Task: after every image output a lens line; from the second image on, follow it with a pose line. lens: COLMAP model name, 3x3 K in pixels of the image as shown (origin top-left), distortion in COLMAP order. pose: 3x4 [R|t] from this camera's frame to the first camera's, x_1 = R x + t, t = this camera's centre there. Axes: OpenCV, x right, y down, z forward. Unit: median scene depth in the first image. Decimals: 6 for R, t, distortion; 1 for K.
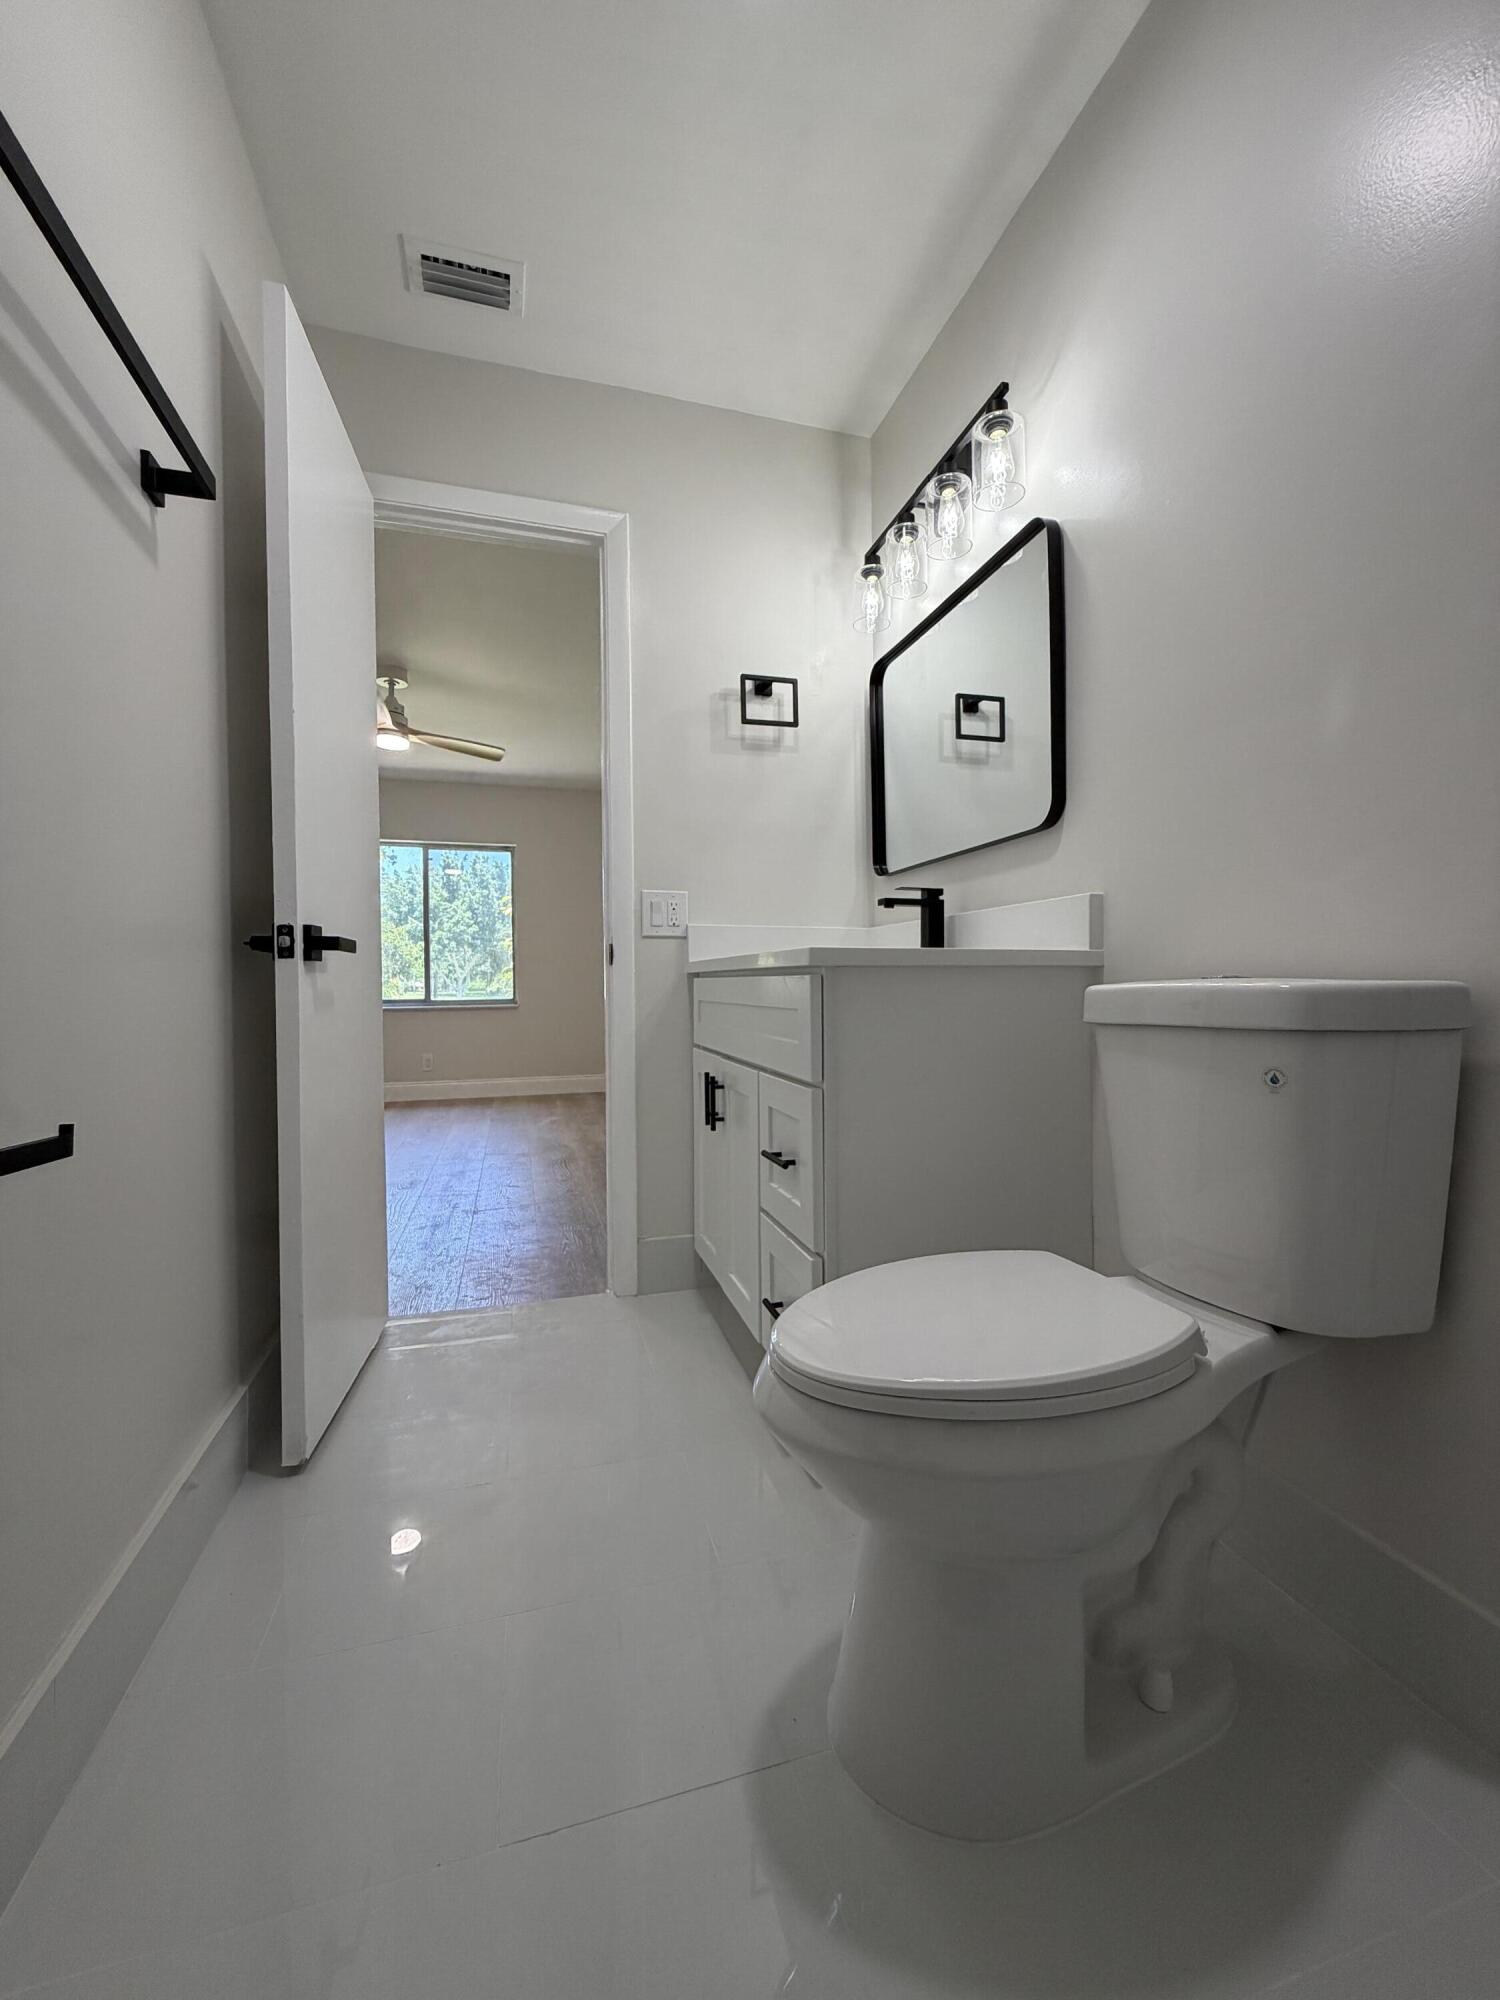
lens RADIAL K [[795.5, 0, 752.5], [0, 795.5, 997.0], [0, 0, 1]] dist [0.000183, 0.000154]
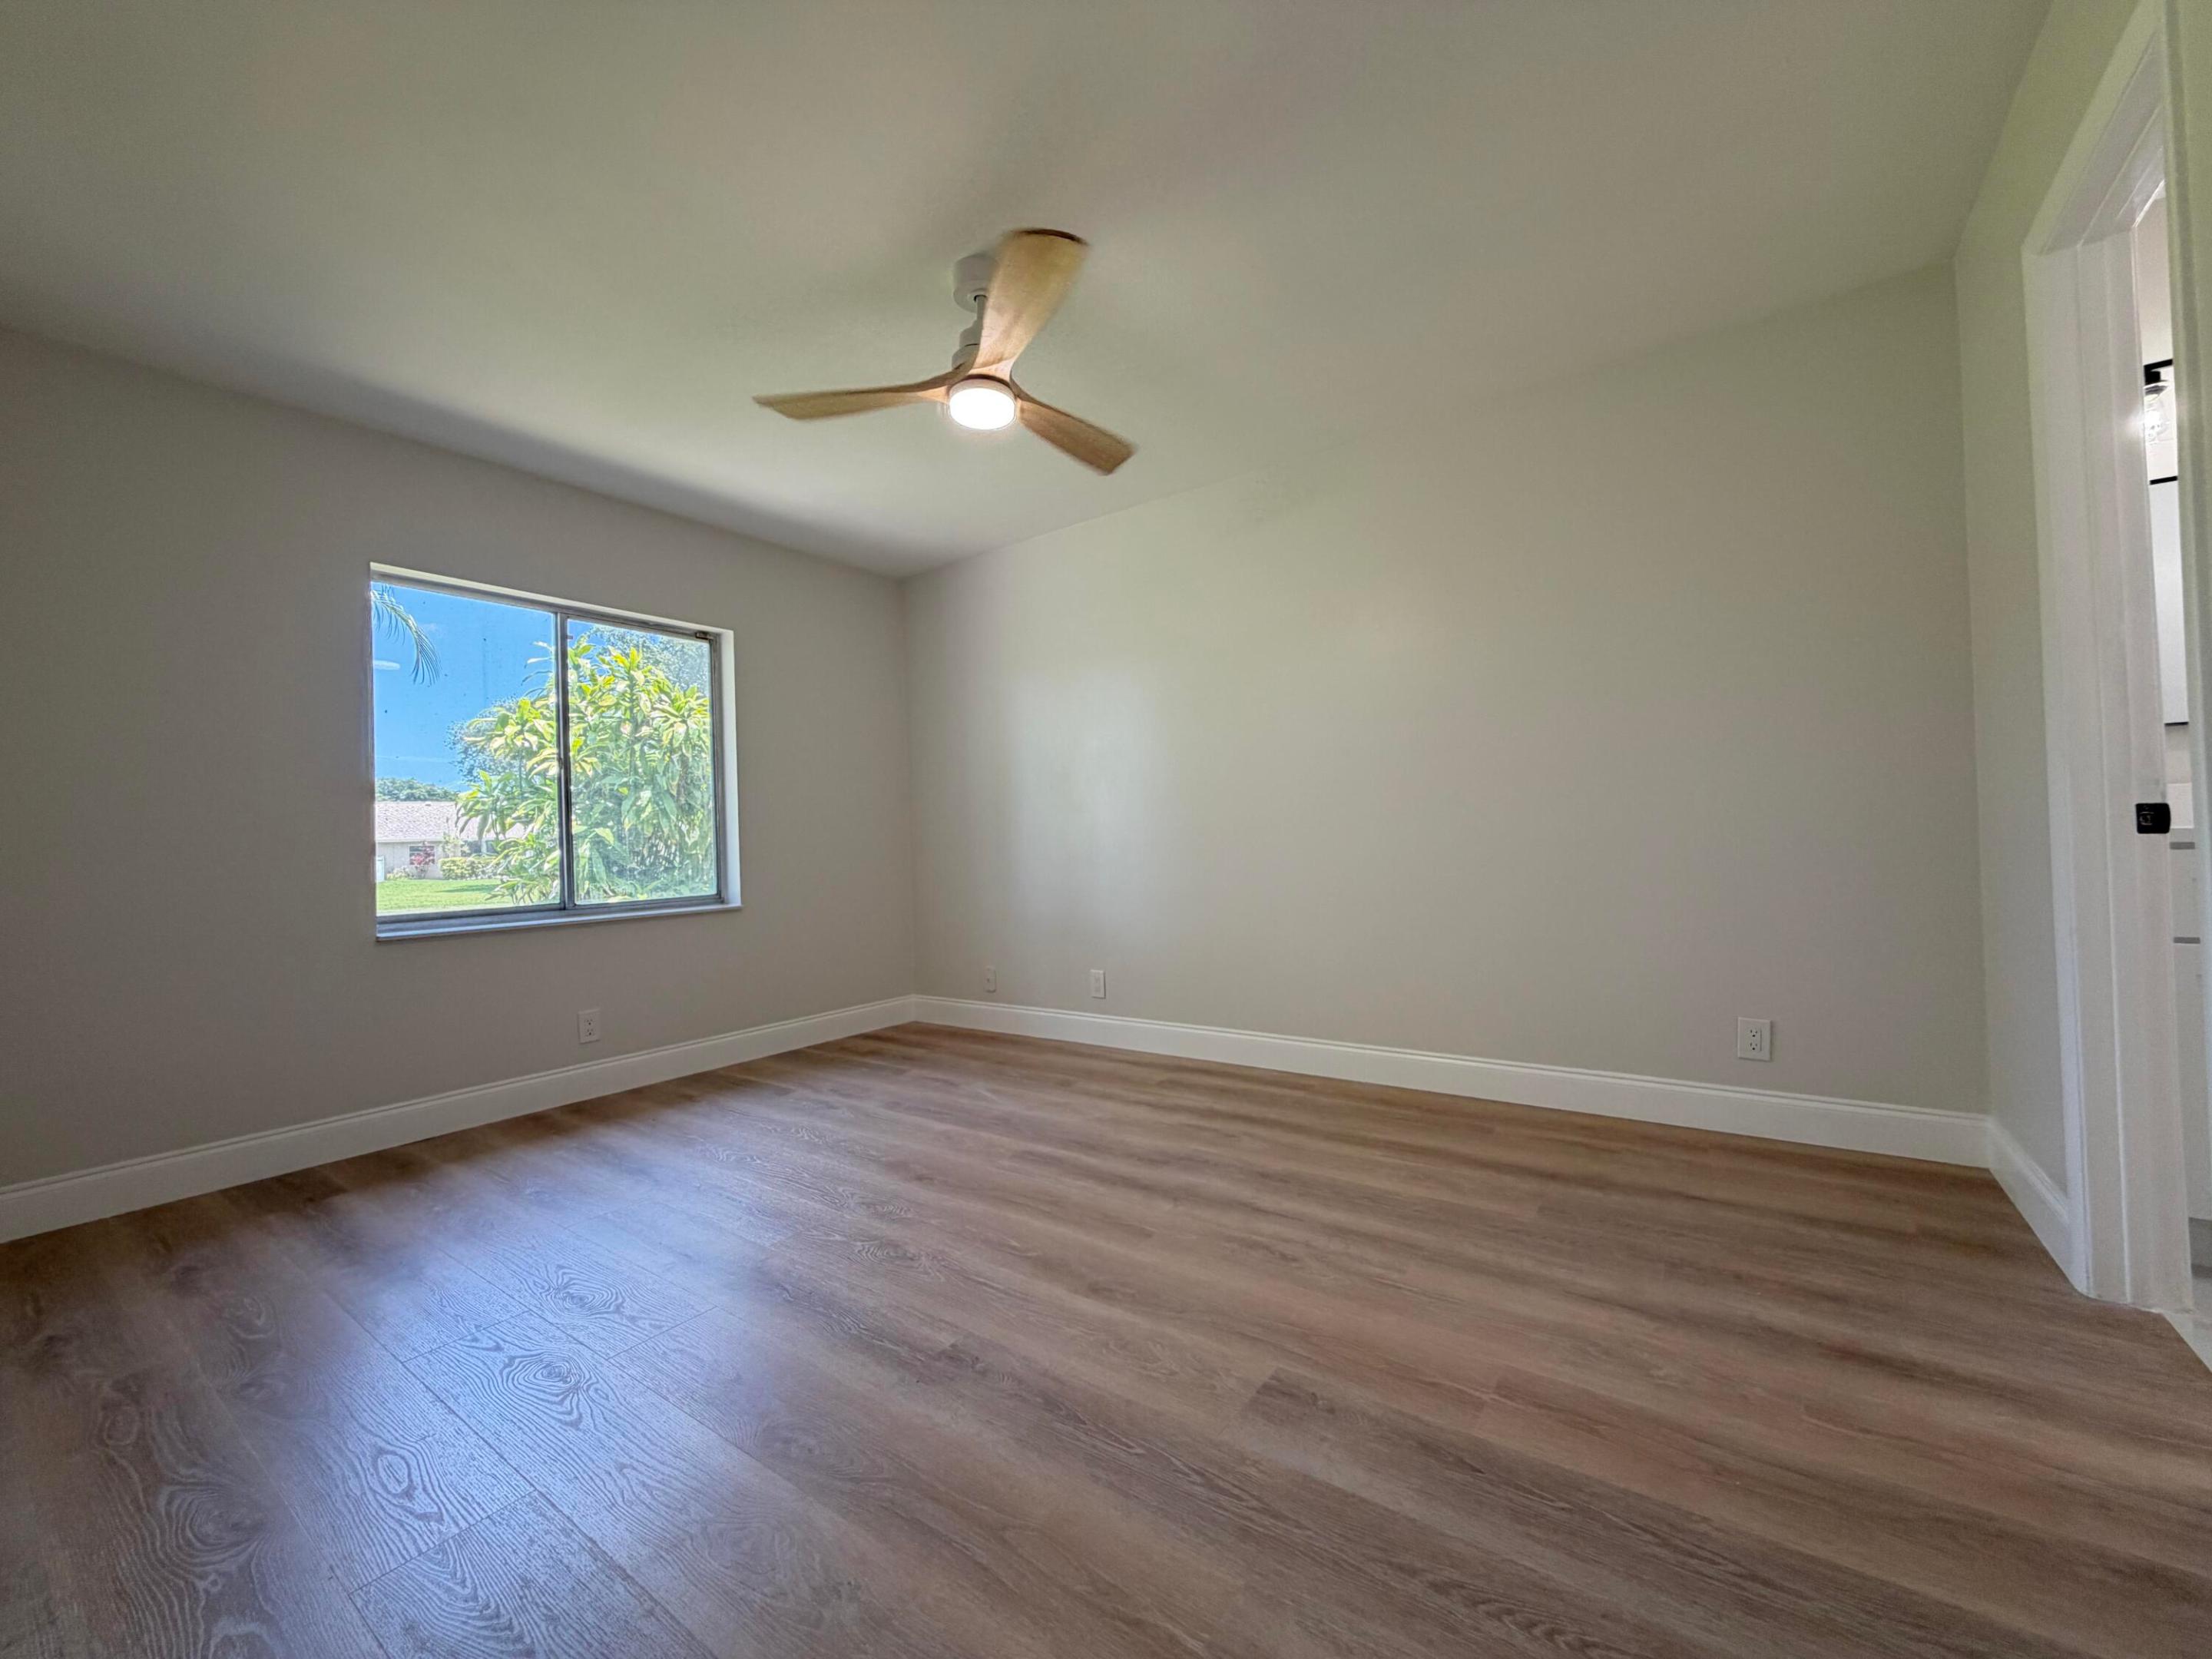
lens RADIAL K [[879.8, 0, 1110.9], [0, 879.8, 820.0], [0, 0, 1]] dist [0.000183, 0.000154]
pose [[0.788514, -0.003543, 0.615007, -0.482203], [0.029553, 0.999046, -0.032135, -0.022557], [-0.614306, 0.043515, 0.787867, 0.324791]]
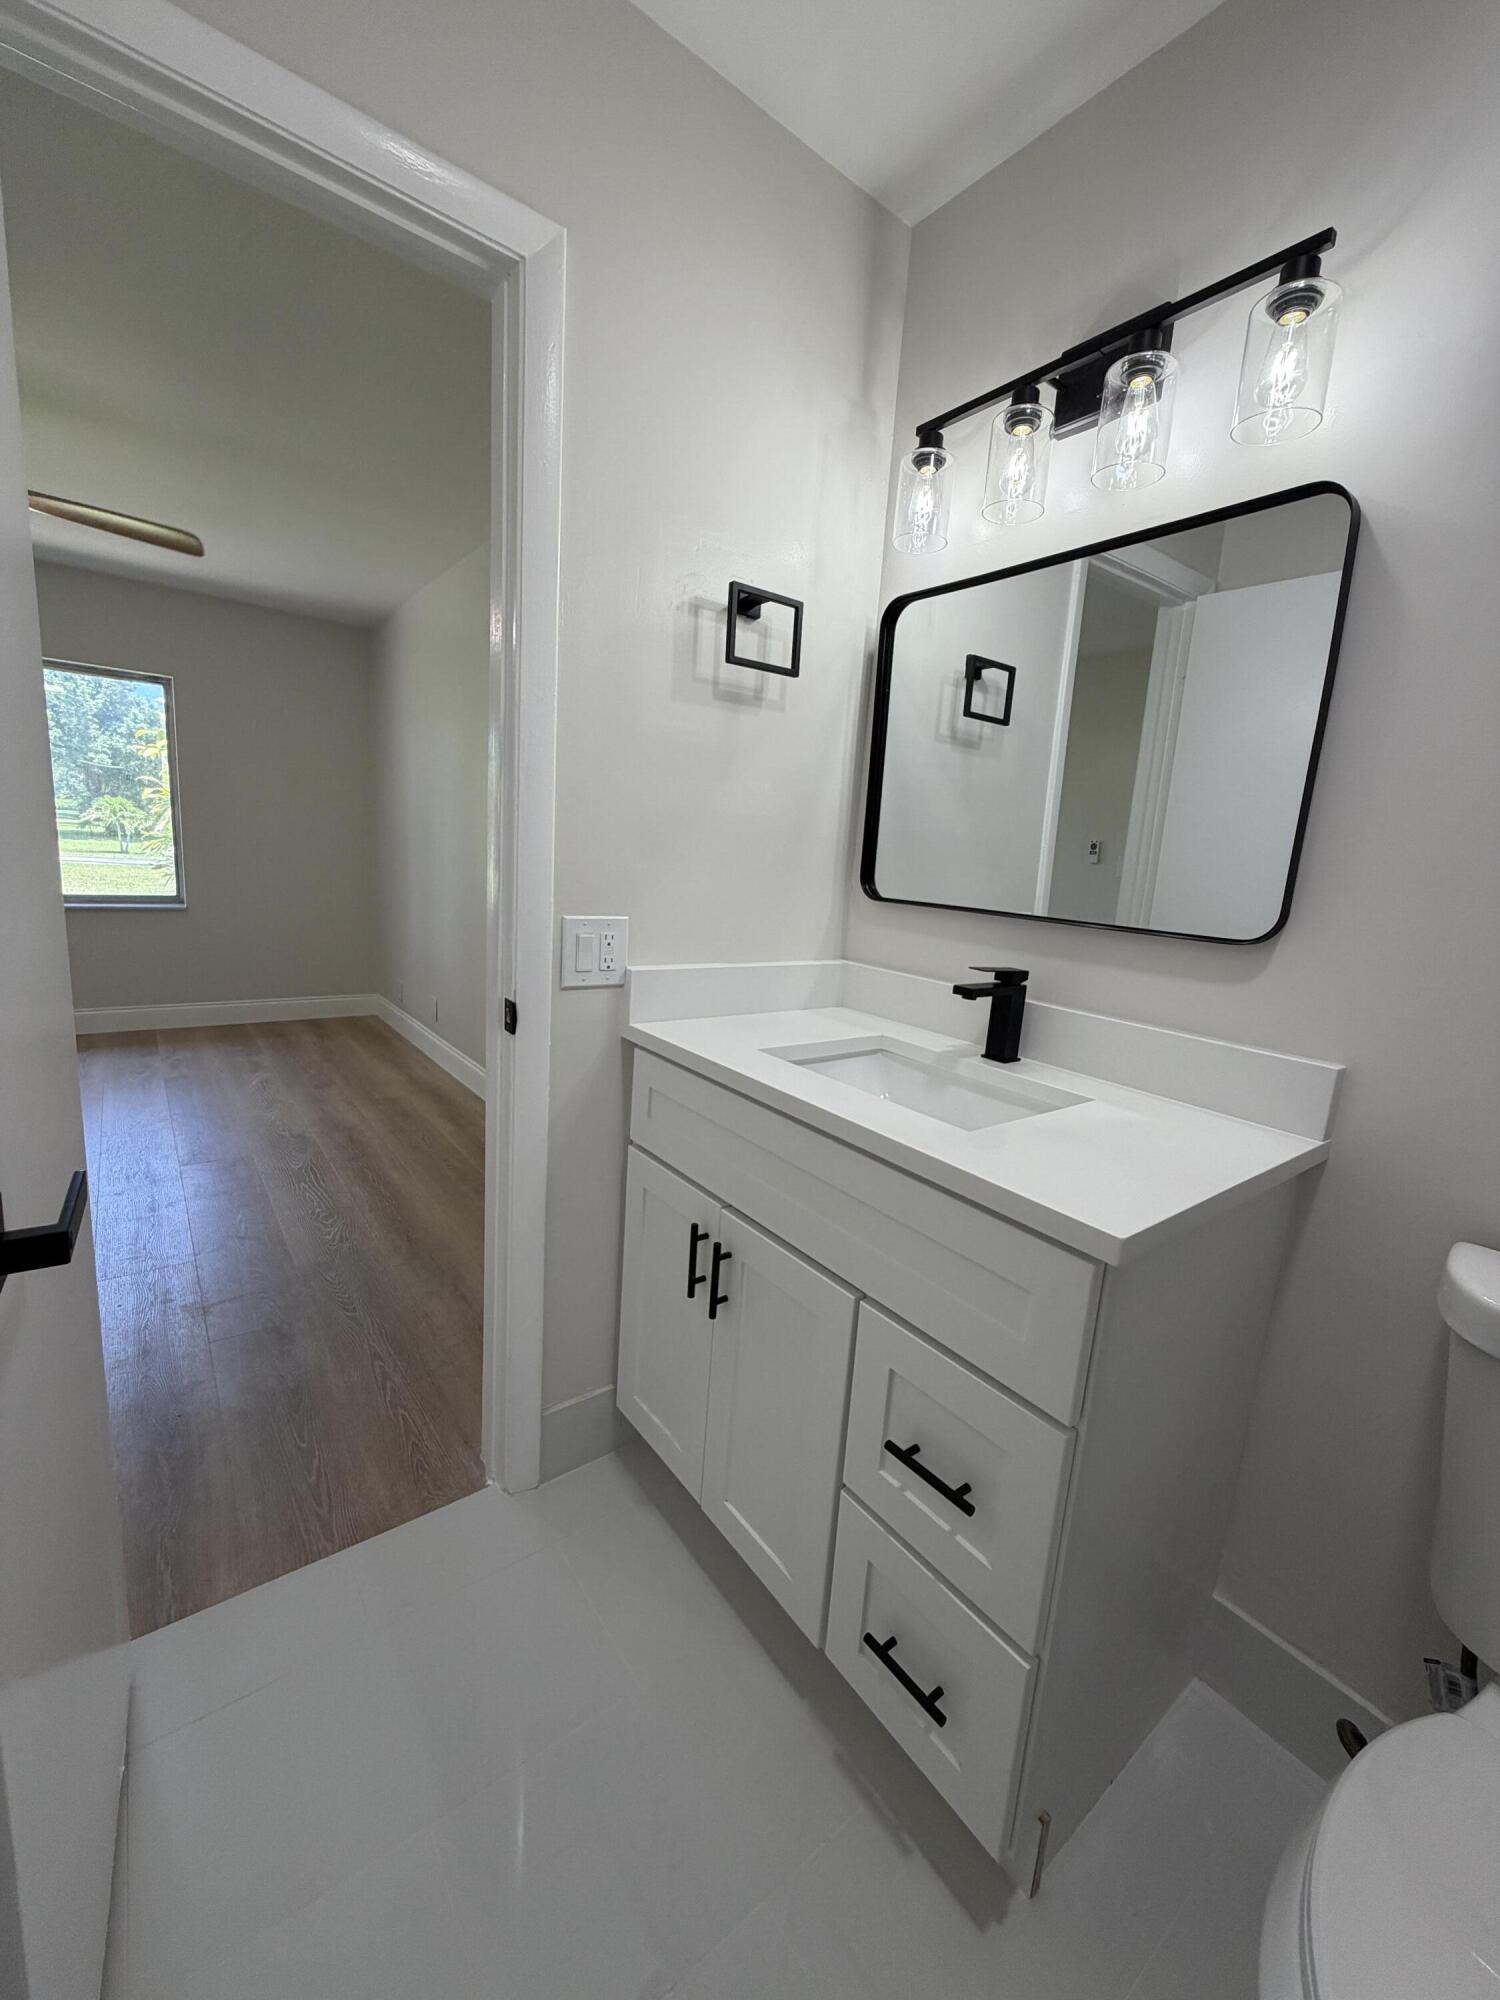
lens RADIAL K [[795.5, 0, 738.1], [0, 795.5, 1001.3], [0, 0, 1]] dist [0.000183, 0.000154]
pose [[0.932447, 0.010901, 0.361141, -0.083401], [-0.075433, 0.983391, 0.165081, -0.063190], [-0.353343, -0.181171, 0.917783, 0.126414]]
